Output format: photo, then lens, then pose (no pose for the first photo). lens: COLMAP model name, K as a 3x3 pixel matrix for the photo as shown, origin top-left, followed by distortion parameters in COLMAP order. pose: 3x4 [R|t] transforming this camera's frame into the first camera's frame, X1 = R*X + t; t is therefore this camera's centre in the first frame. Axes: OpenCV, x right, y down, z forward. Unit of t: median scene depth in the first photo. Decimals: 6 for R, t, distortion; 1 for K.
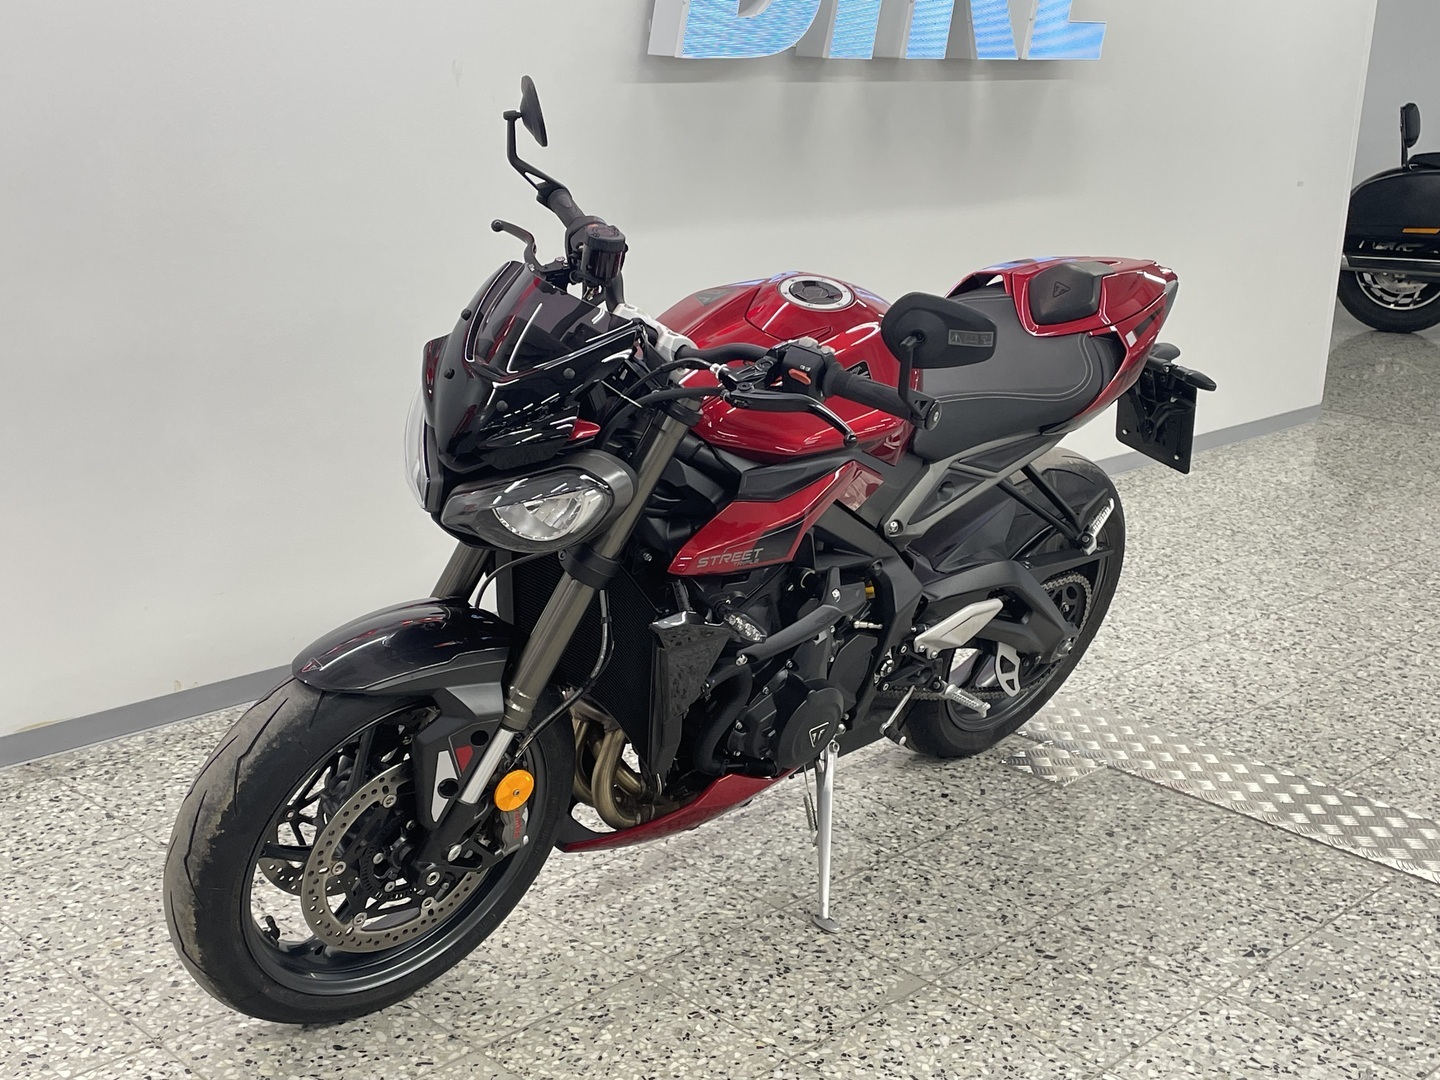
lens RADIAL K [[1870.2, 0, 708.2], [0, 1870.2, 530.5], [0, 0, 1]] dist [0.053323, 0.000000]
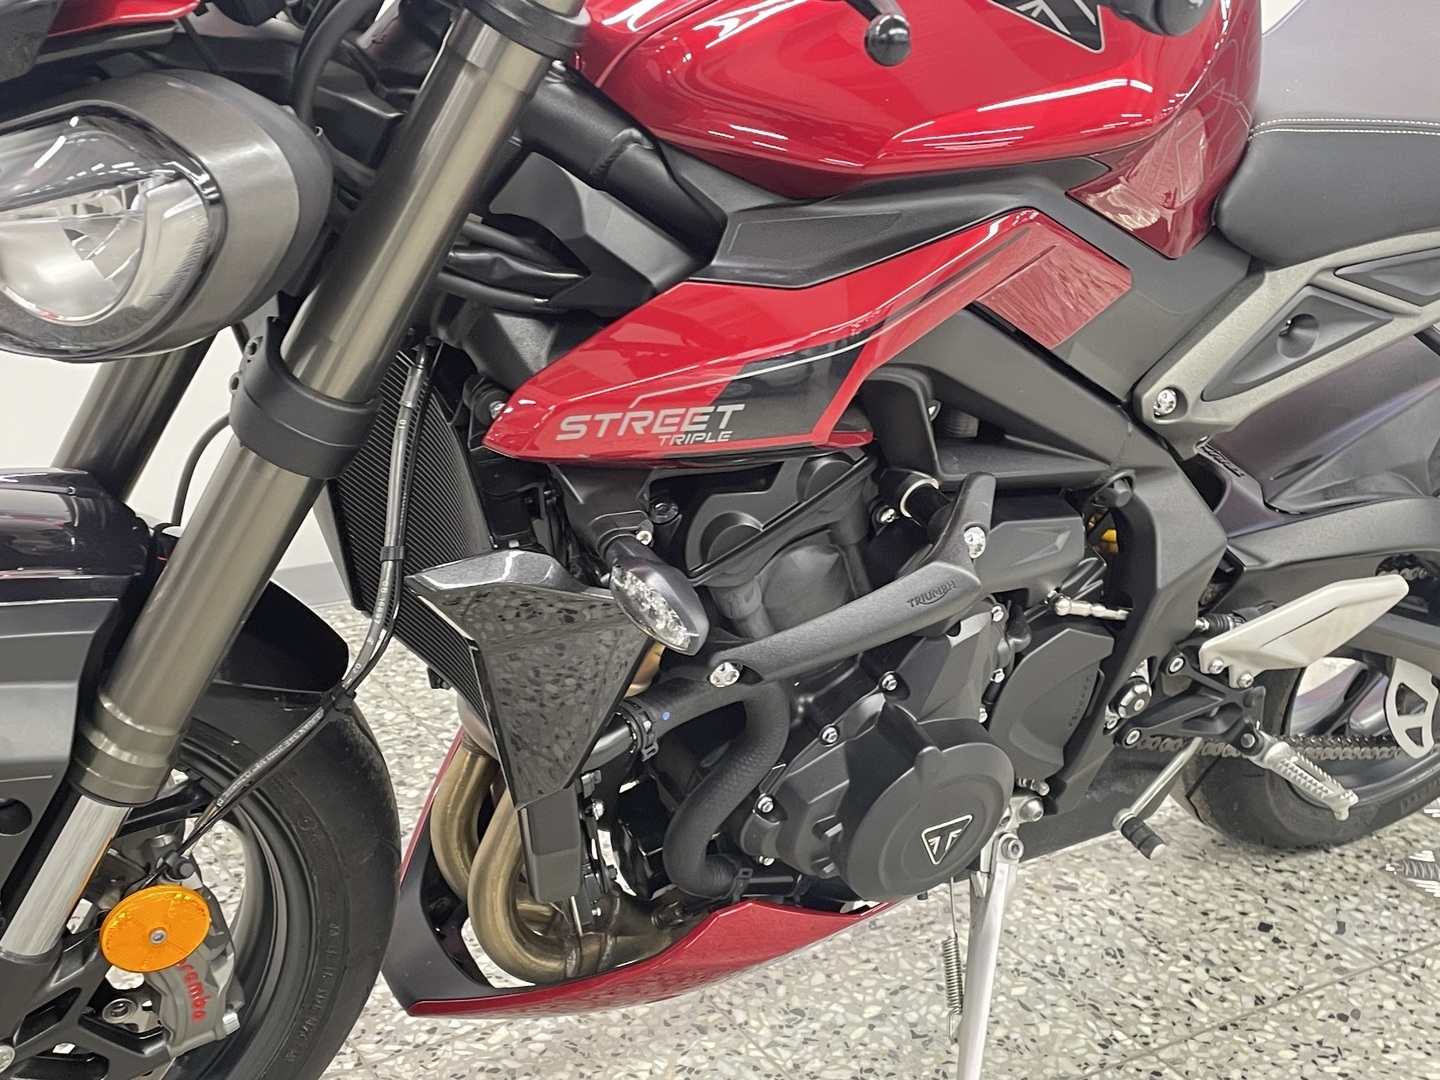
lens RADIAL K [[1870.2, 0, 722.0], [0, 1870.2, 552.0], [0, 0, 1]] dist [0.053323, 0.000000]
pose [[0.974302, 0.085882, -0.208229, 0.089278], [-0.073807, 0.995146, 0.065097, 0.012312], [0.212808, -0.048056, 0.975911, 0.511677]]
